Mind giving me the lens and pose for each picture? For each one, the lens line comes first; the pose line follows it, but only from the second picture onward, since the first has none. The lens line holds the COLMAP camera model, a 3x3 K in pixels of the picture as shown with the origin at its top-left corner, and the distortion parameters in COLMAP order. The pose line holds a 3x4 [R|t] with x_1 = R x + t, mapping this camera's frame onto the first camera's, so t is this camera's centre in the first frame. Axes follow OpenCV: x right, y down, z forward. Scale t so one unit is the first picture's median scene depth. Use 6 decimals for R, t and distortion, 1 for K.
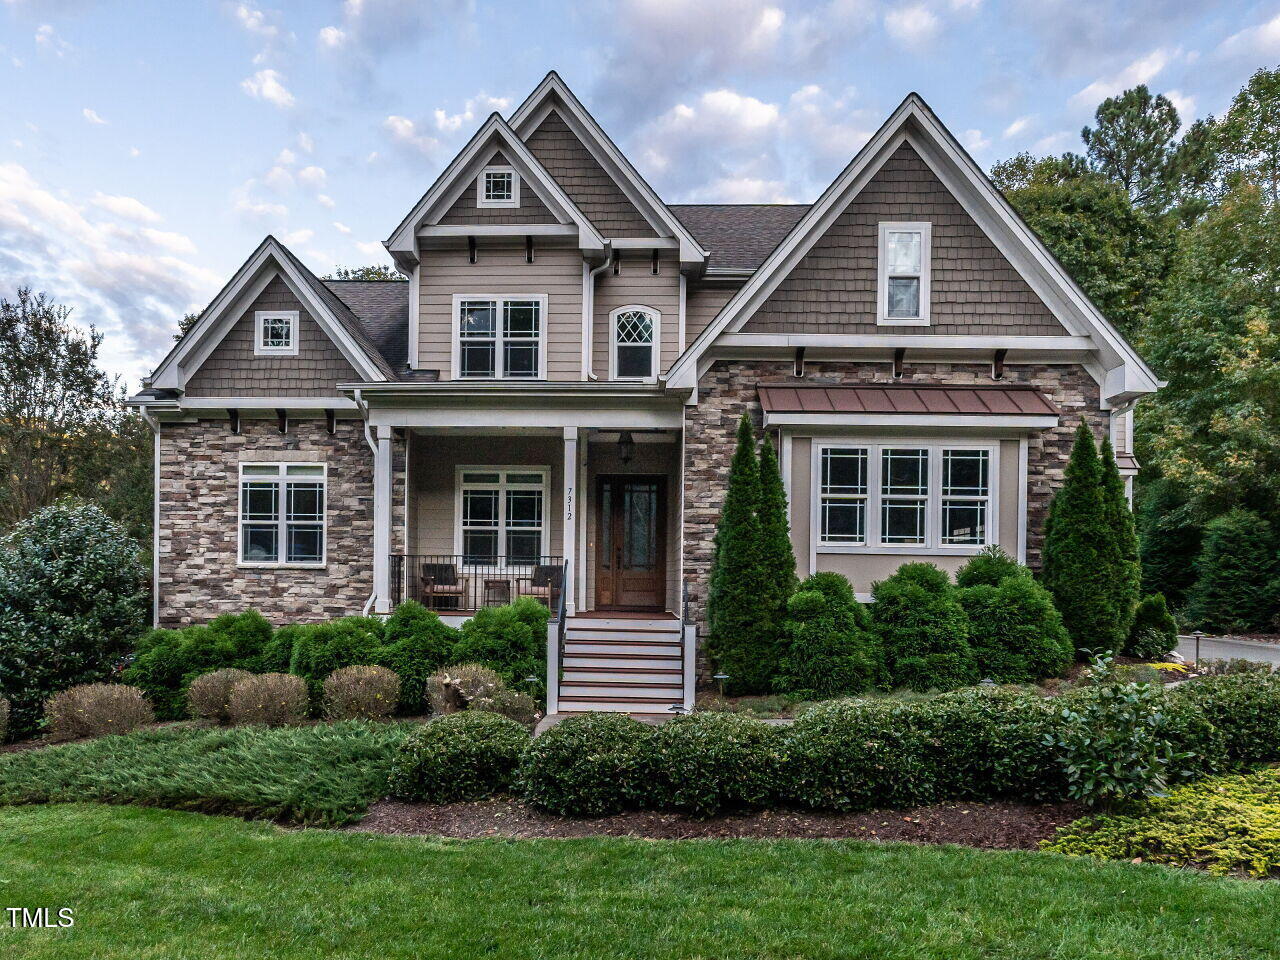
lens RADIAL K [[858.1, 0, 593.6], [0, 858.1, 593.1], [0, 0, 1]] dist [-0.011623, -0.002102]
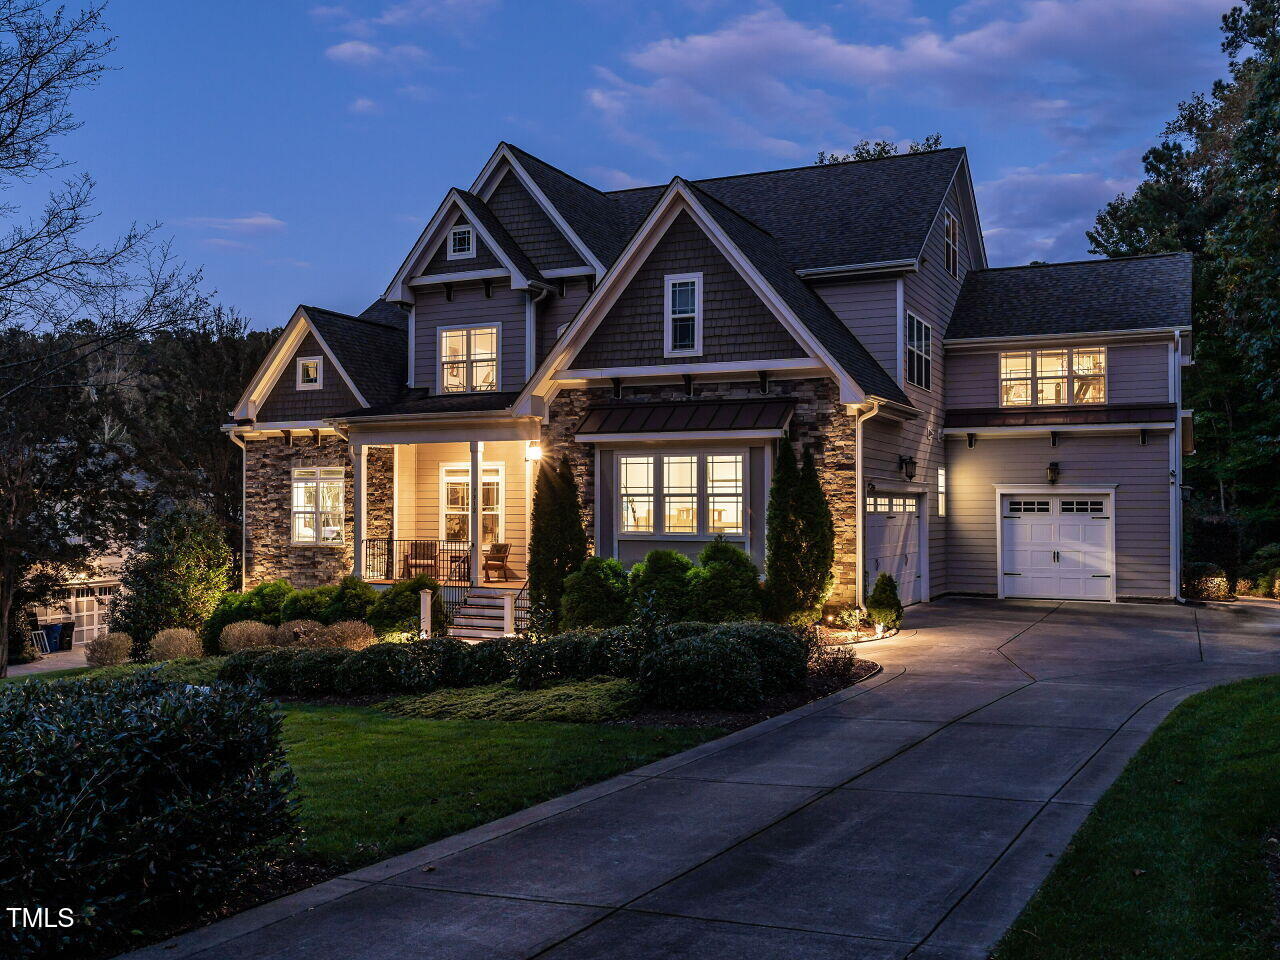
lens RADIAL K [[1268.4, 0, 590.1], [0, 1268.4, 484.0], [0, 0, 1]] dist [0.003598, 0.005697]
pose [[0.907280, -0.023860, -0.419850, 0.869718], [0.010829, 0.999384, -0.033394, -0.057525], [0.420388, 0.025751, 0.906979, -0.628231]]
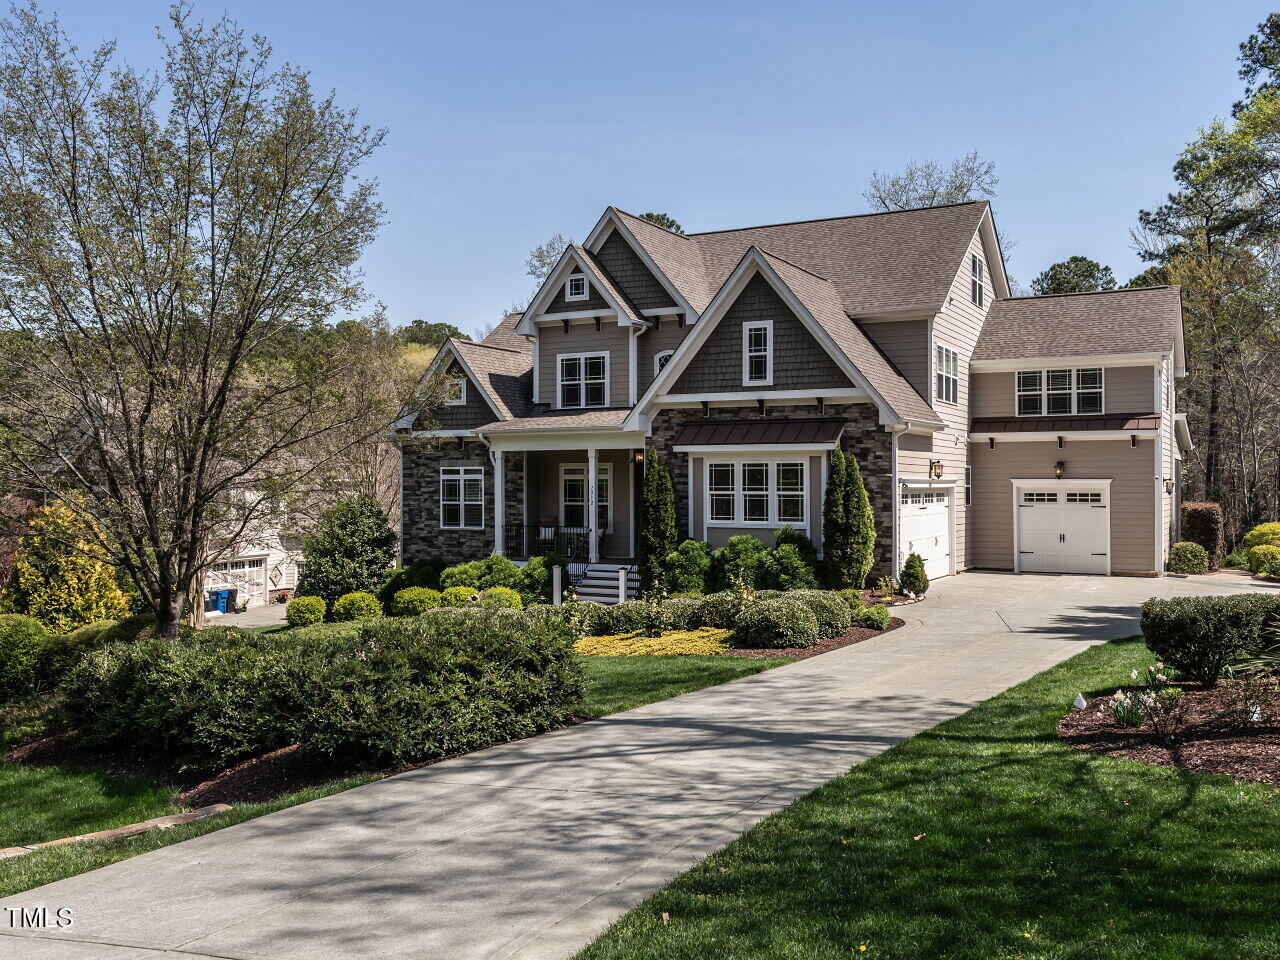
lens RADIAL K [[1240.9, 0, 573.5], [0, 1240.9, 478.2], [0, 0, 1]] dist [0.002689, -0.006308]
pose [[0.878898, -0.019060, -0.476628, 1.004975], [0.012808, 0.999784, -0.016363, -0.089942], [0.476837, 0.008277, 0.878953, -1.049285]]
